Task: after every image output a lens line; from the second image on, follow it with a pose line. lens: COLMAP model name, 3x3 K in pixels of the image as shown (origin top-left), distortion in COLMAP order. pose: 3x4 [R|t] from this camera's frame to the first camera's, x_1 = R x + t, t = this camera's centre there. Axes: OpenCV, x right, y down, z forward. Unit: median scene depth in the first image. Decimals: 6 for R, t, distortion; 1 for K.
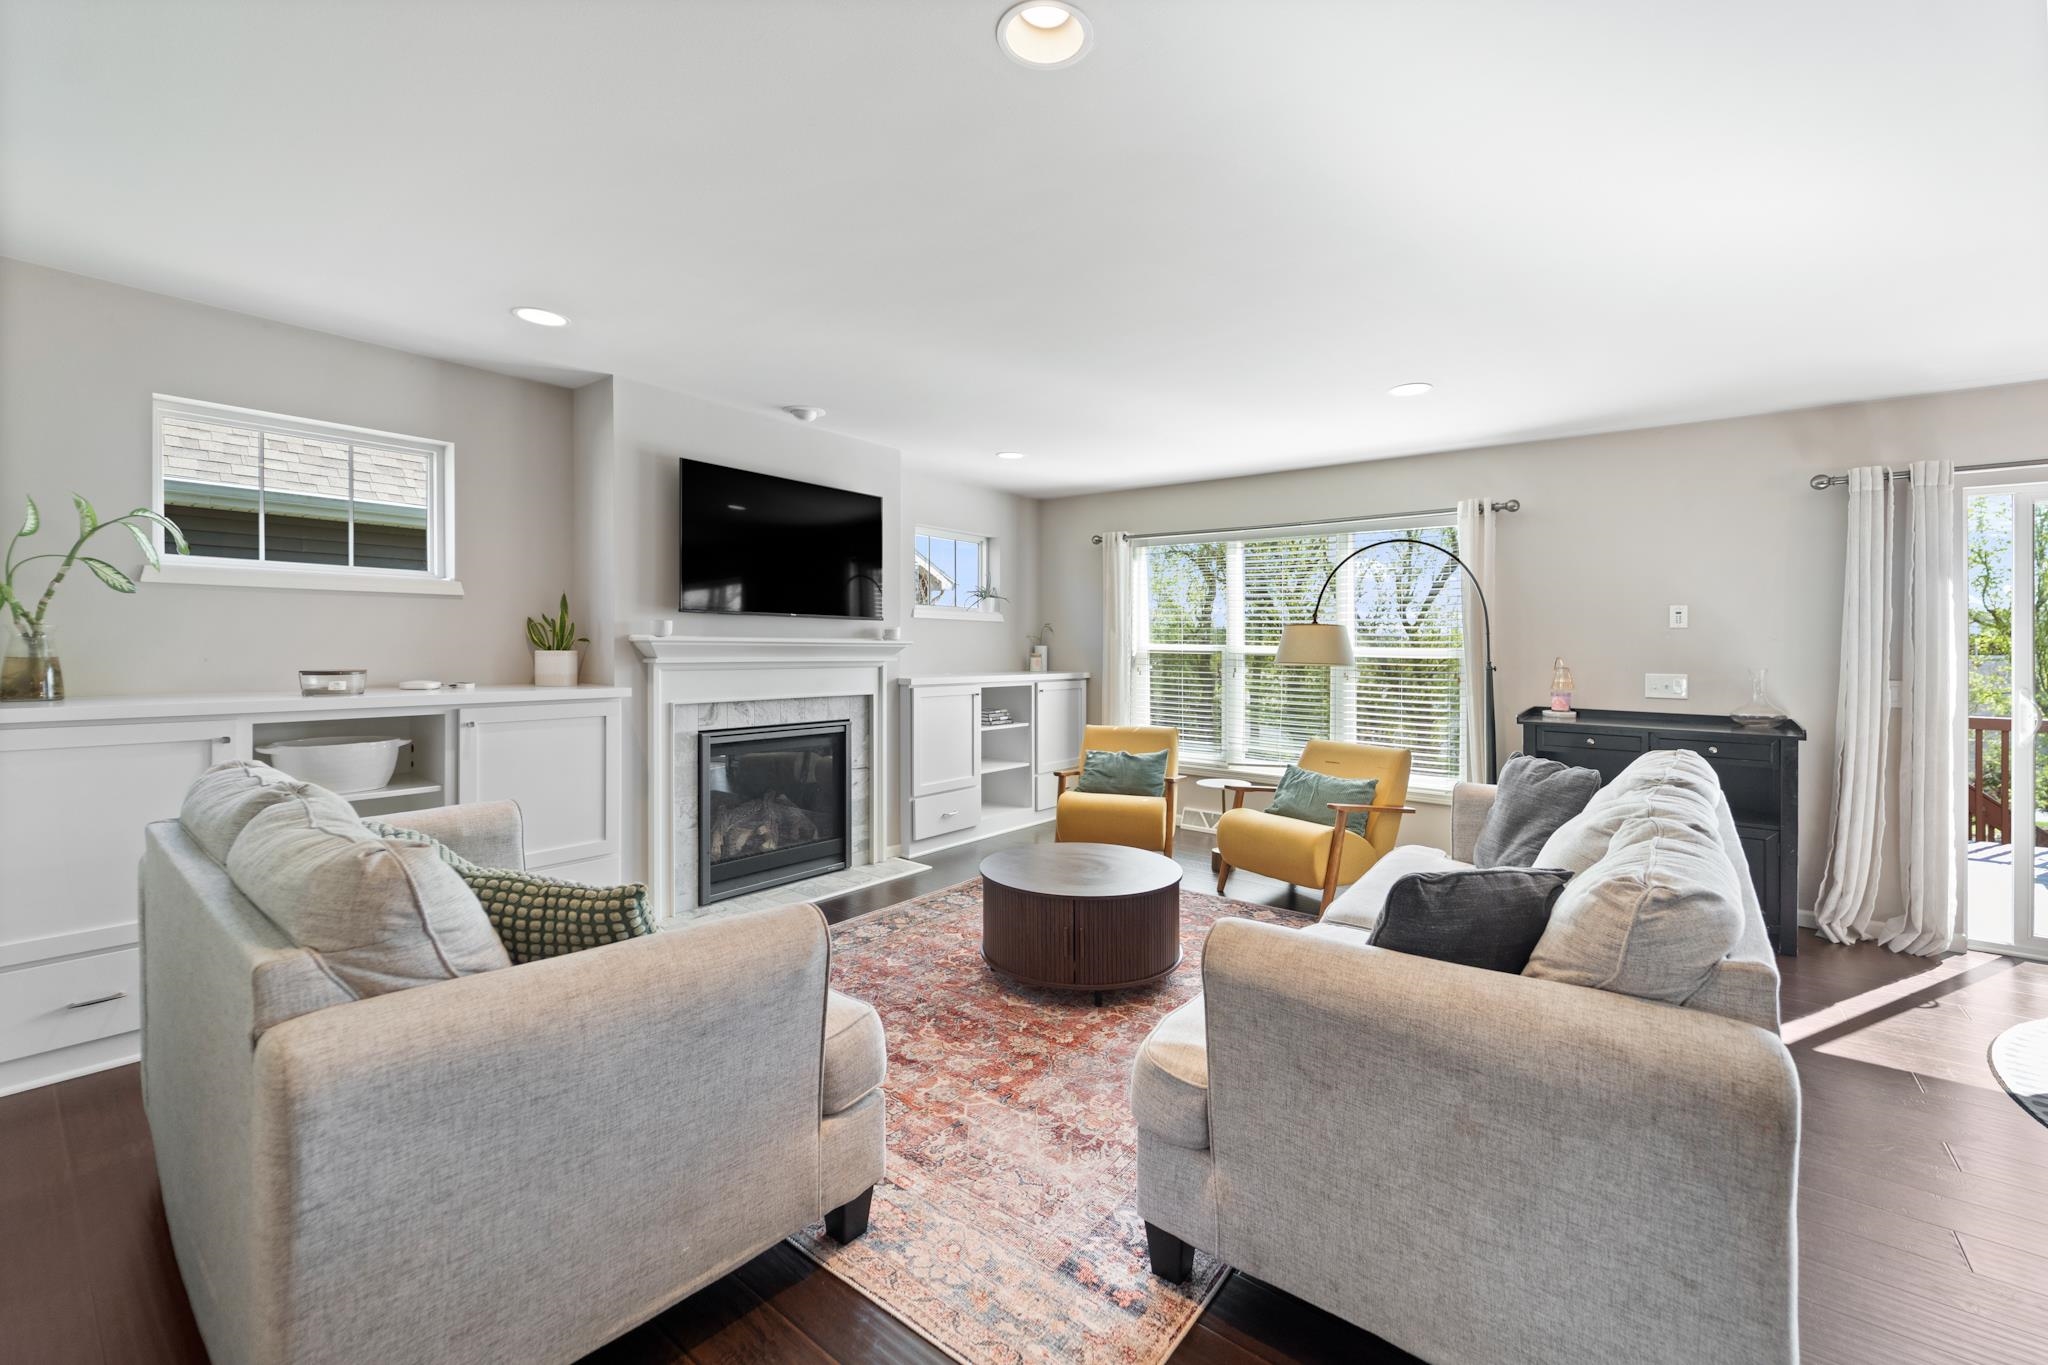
lens RADIAL K [[835.0, 0, 1030.2], [0, 835.0, 648.4], [0, 0, 1]] dist [-0.001498, -0.000674]
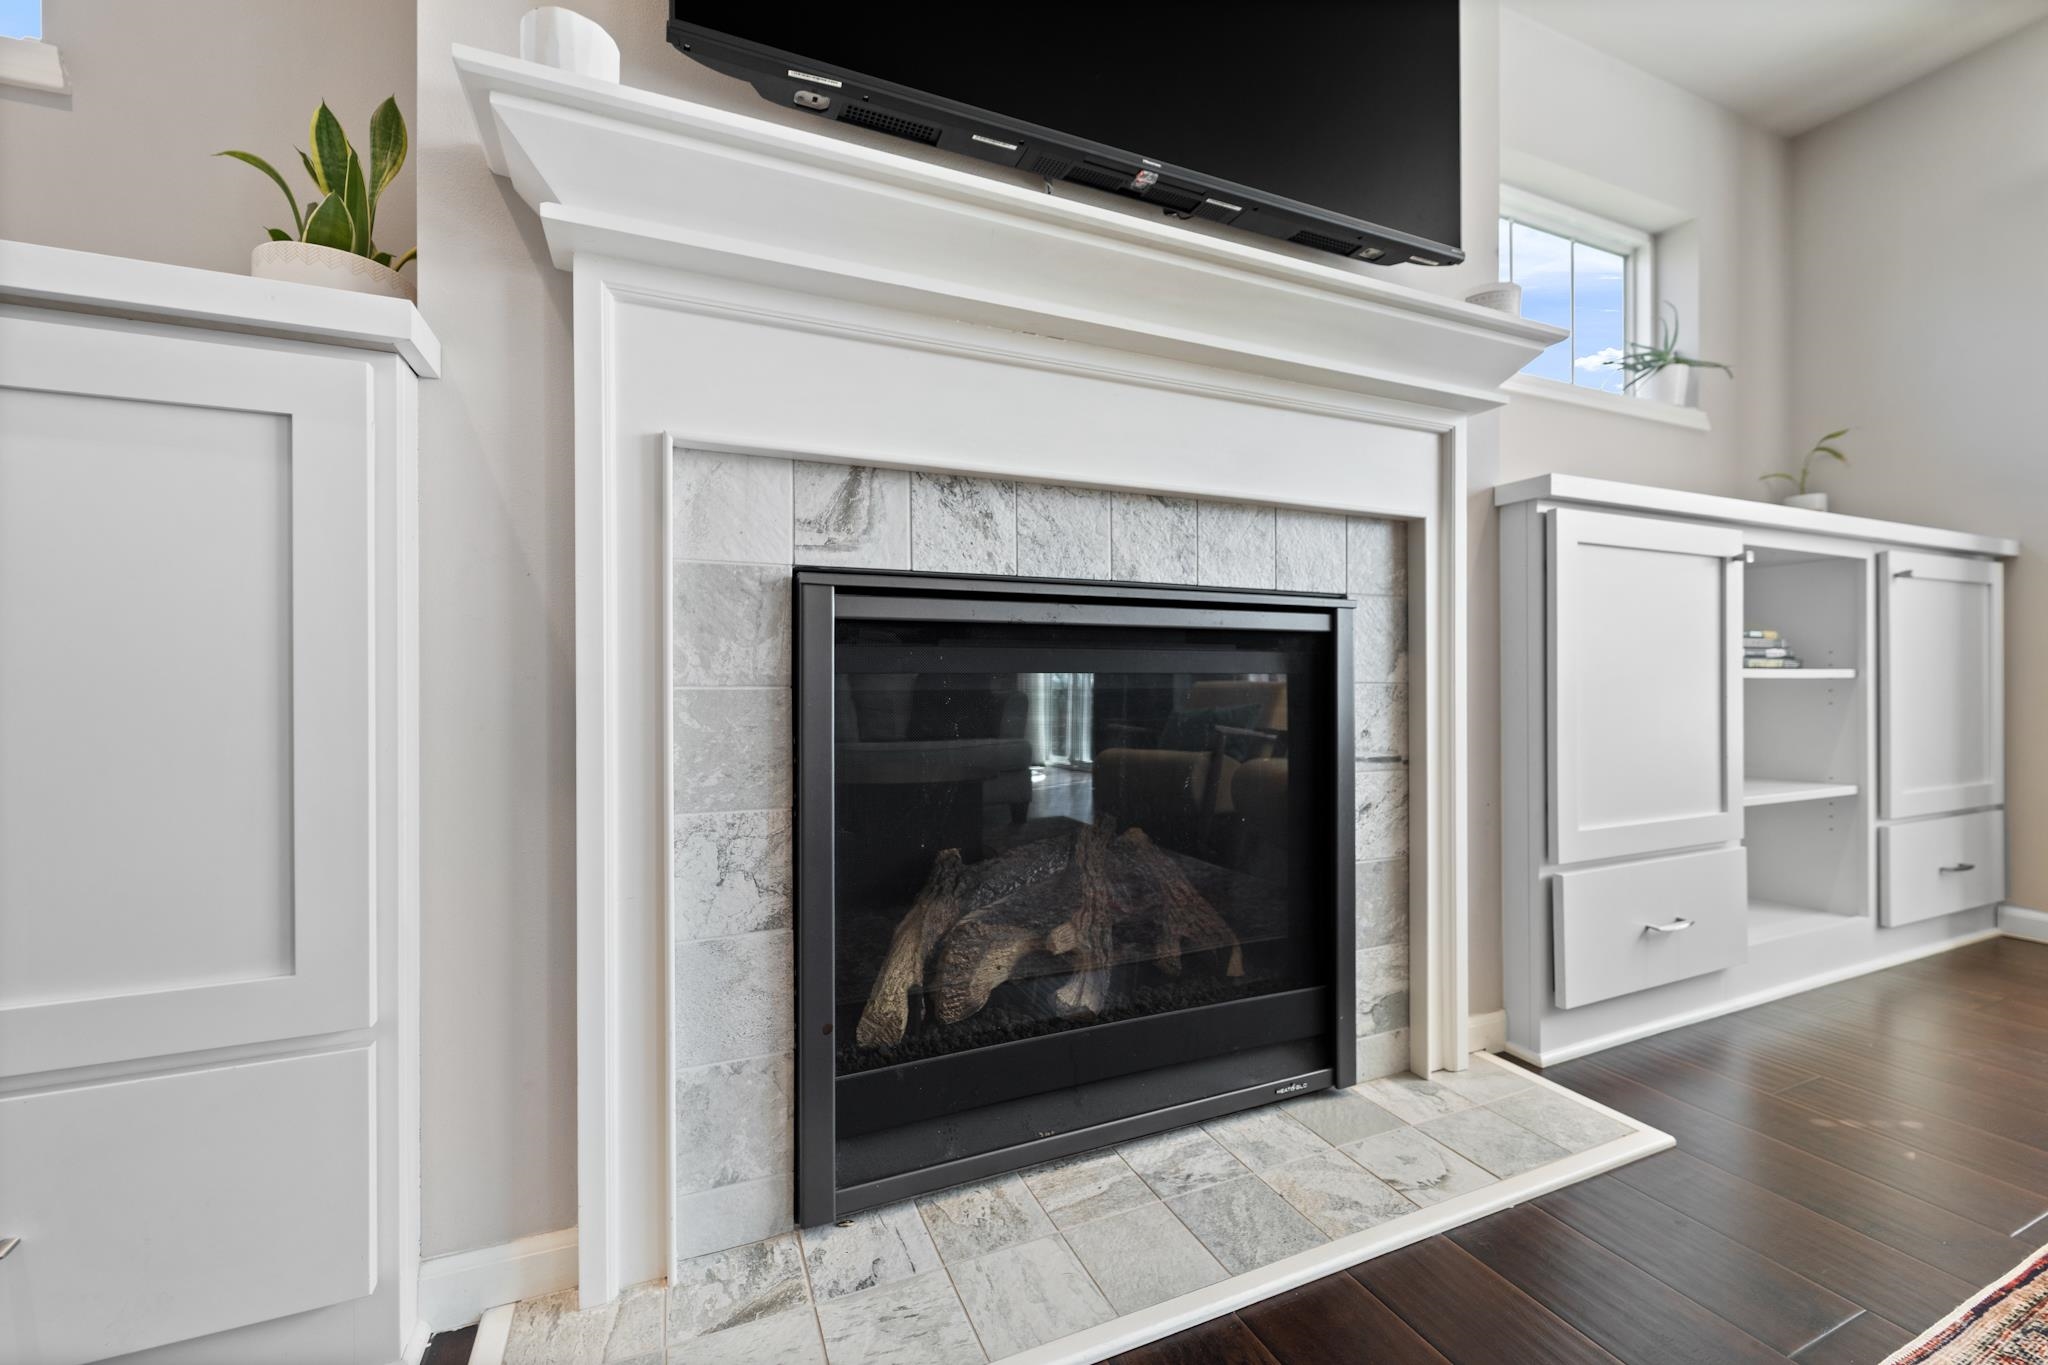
lens RADIAL K [[826.7, 0, 1030.3], [0, 826.7, 678.9], [0, 0, 1]] dist [-0.000468, -0.000077]
pose [[0.879855, -0.003285, -0.475230, -0.196068], [0.005338, 0.999981, 0.002970, 0.128039], [0.475212, -0.005150, 0.879856, 0.764332]]
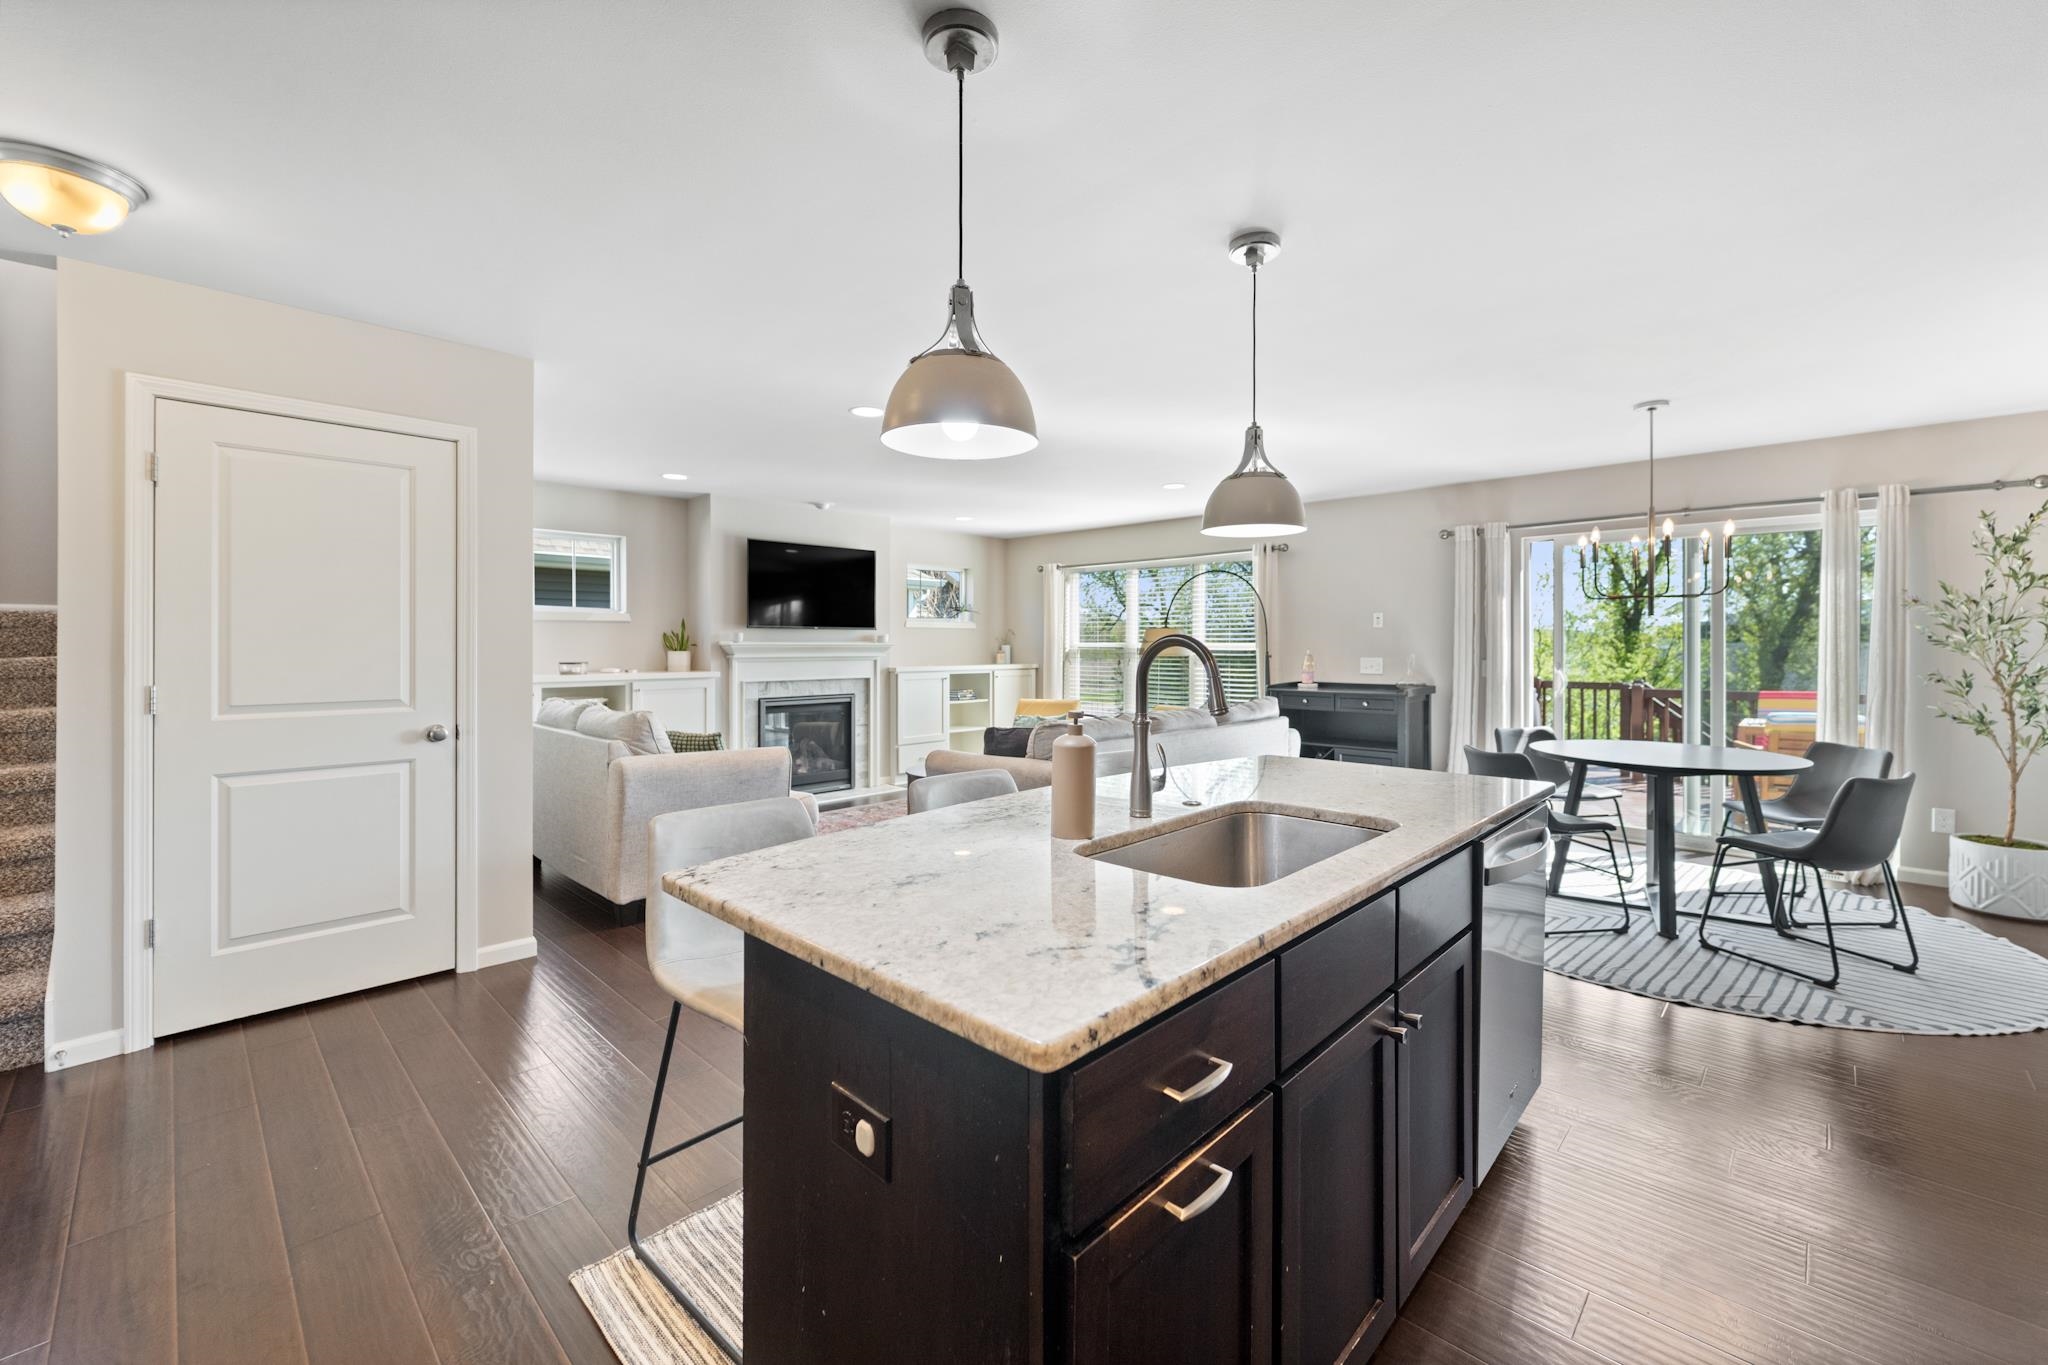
lens RADIAL K [[837.4, 0, 1024.2], [0, 837.4, 619.3], [0, 0, 1]] dist [-0.001152, -0.000121]
pose [[0.994477, -0.016689, -0.103622, 0.297231], [0.012996, 0.999260, -0.036207, 0.007689], [0.104149, 0.034661, 0.993958, -0.596334]]
